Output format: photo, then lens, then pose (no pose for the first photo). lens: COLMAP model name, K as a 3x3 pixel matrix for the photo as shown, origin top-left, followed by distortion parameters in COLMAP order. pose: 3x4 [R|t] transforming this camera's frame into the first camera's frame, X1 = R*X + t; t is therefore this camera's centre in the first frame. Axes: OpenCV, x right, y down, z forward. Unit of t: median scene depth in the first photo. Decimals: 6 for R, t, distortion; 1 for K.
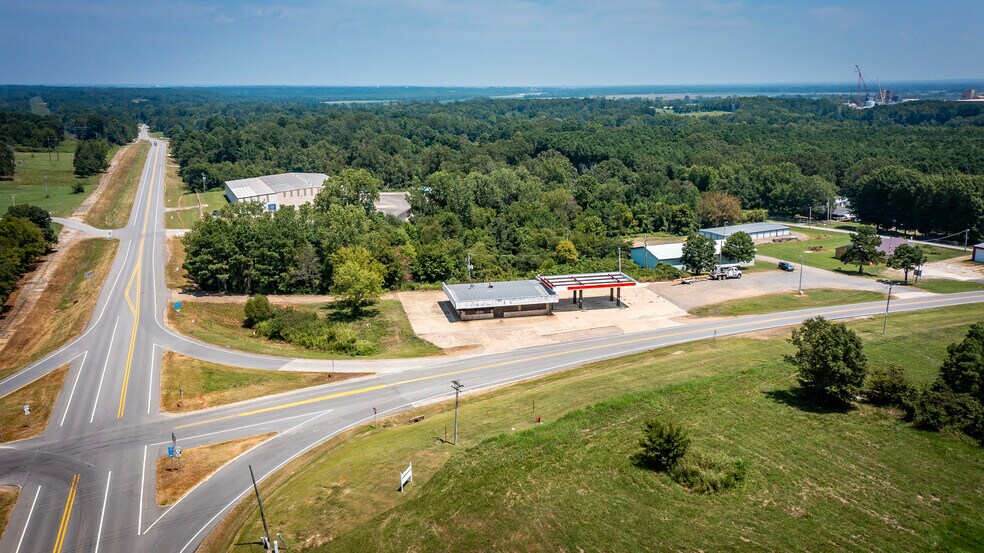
lens RADIAL K [[787.6, 0, 489.4], [0, 787.6, 275.6], [0, 0, 1]] dist [0.005137, 0.013592]
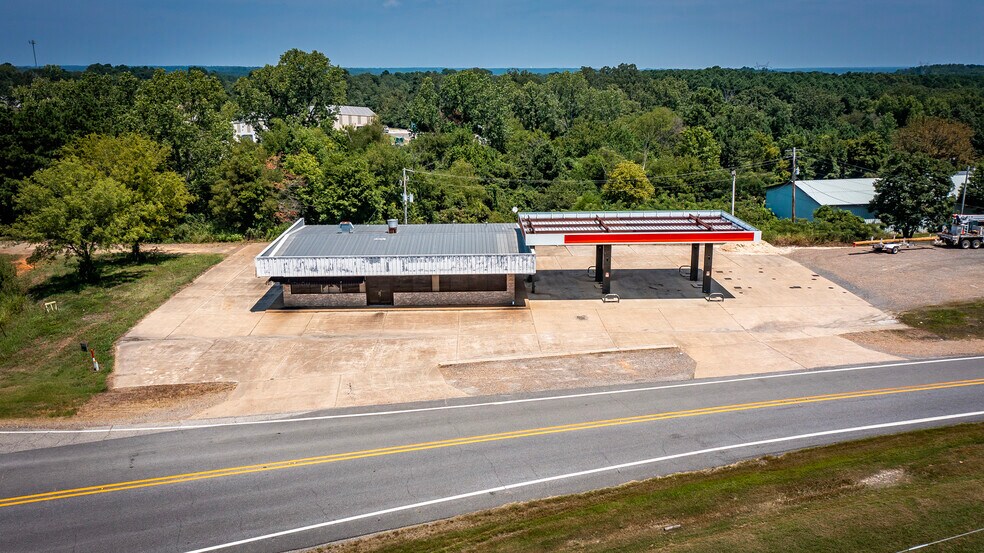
lens RADIAL K [[787.6, 0, 500.9], [0, 787.6, 275.9], [0, 0, 1]] dist [0.005137, 0.013592]
pose [[0.984196, 0.049089, -0.170140, 0.126673], [-0.045823, 0.998683, 0.023074, 0.025360], [0.171048, -0.014913, 0.985150, 0.585872]]
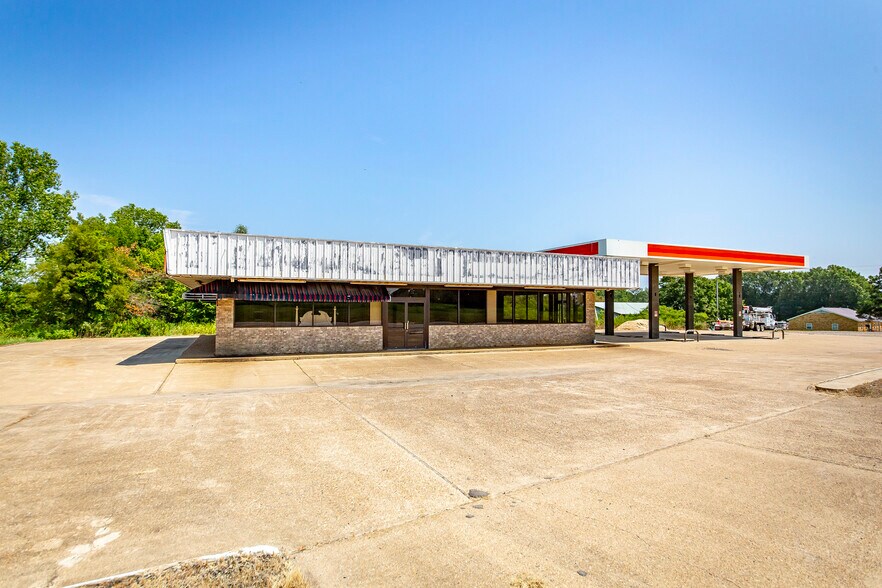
lens RADIAL K [[467.3, 0, 436.9], [0, 467.3, 300.5], [0, 0, 1]] dist [0.001449, -0.000701]
pose [[0.978295, 0.020488, 0.206203, -0.005862], [0.031385, 0.968970, -0.245176, 0.067407], [-0.204828, 0.246326, 0.947296, 0.815161]]
